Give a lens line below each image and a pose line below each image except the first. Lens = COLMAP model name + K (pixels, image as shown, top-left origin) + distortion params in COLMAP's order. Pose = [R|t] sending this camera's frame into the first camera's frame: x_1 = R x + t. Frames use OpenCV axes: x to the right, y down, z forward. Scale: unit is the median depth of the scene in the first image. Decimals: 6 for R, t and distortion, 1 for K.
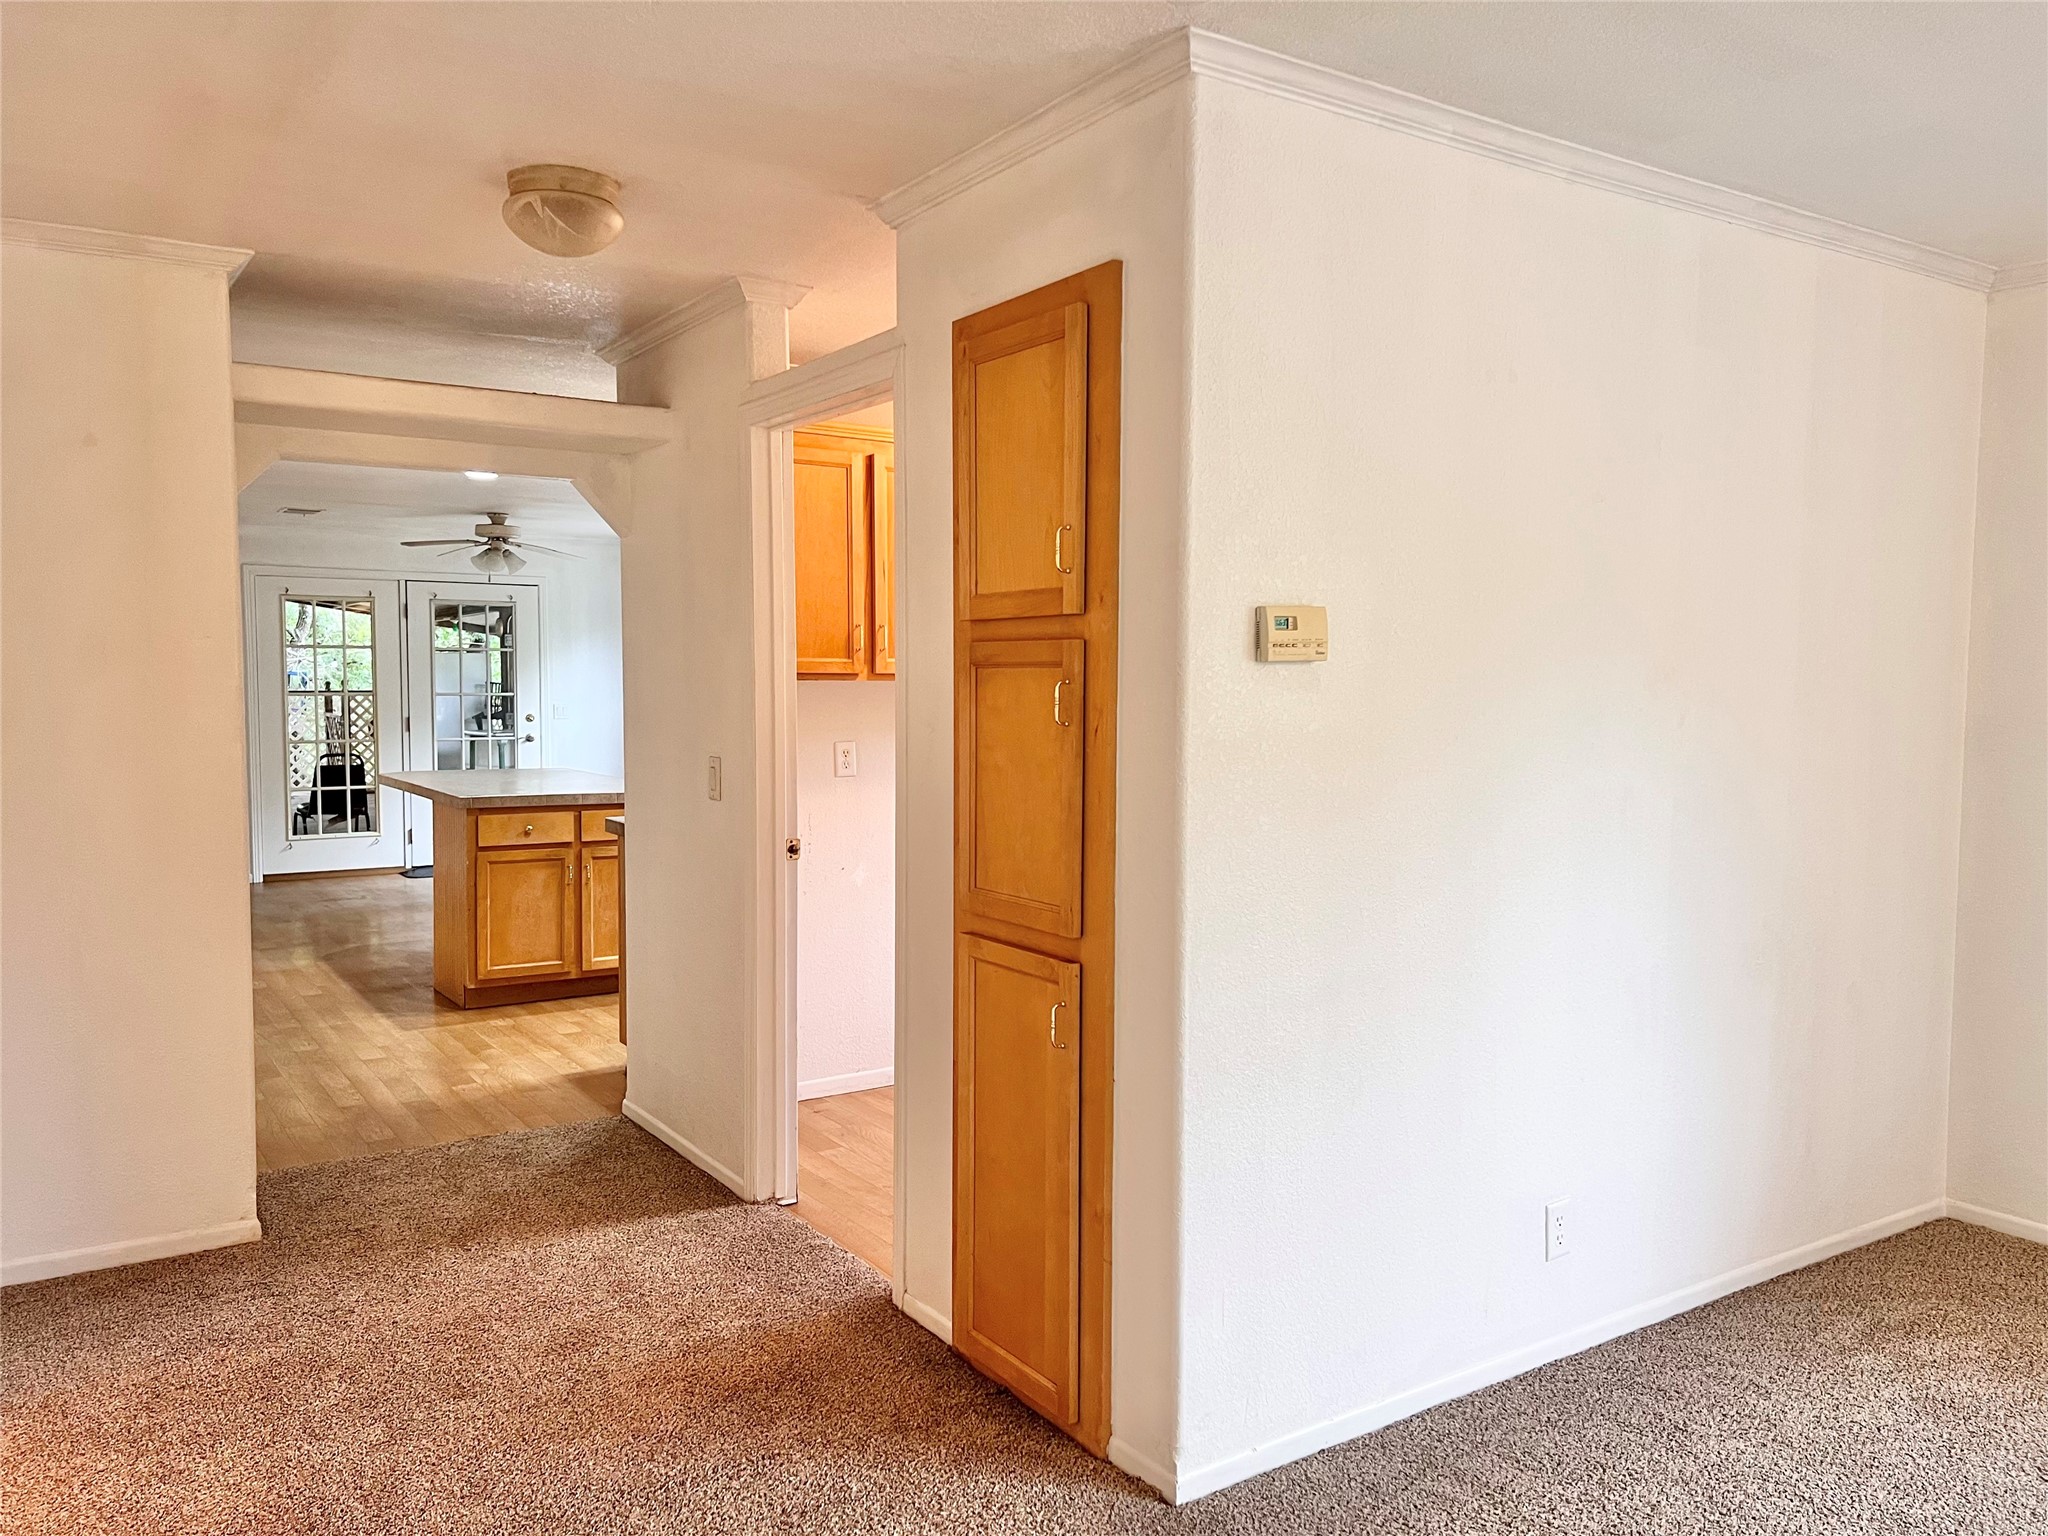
lens RADIAL K [[1535.4, 0, 1020.4], [0, 1535.4, 767.4], [0, 0, 1]] dist [0.062770, -0.056698]
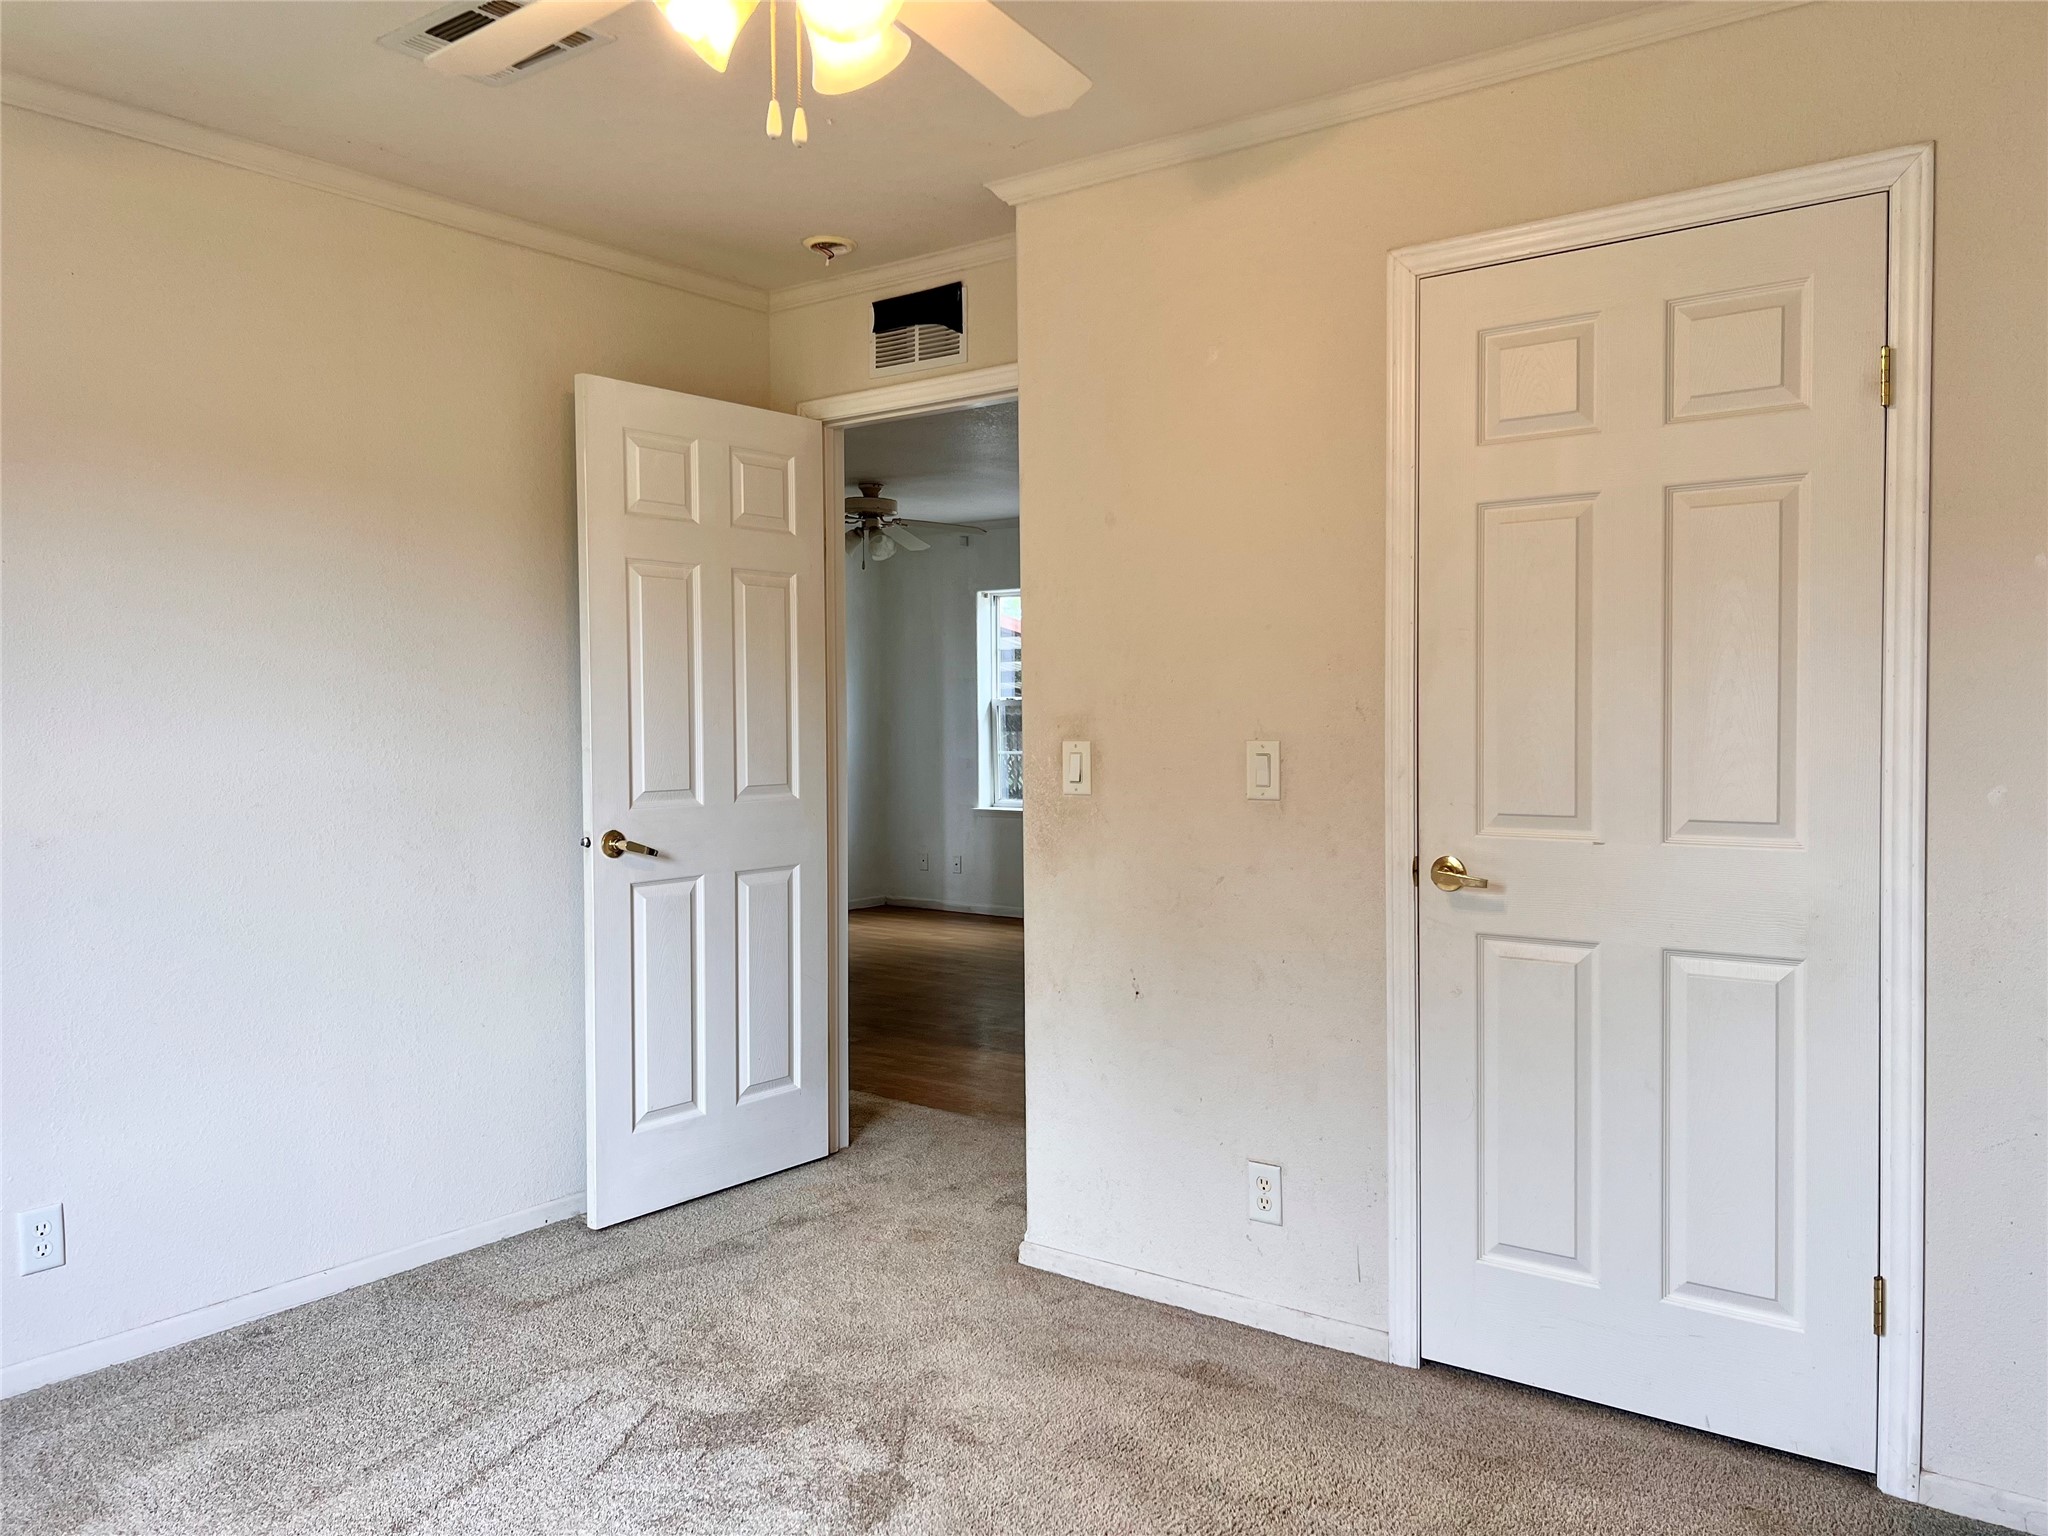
lens RADIAL K [[1535.4, 0, 1026.1], [0, 1535.4, 768.0], [0, 0, 1]] dist [0.062770, -0.056698]
pose [[0.943904, -0.013931, 0.329926, -0.487514], [0.024475, 0.999313, -0.027826, 0.009404], [-0.329312, 0.034339, 0.943597, 0.193637]]
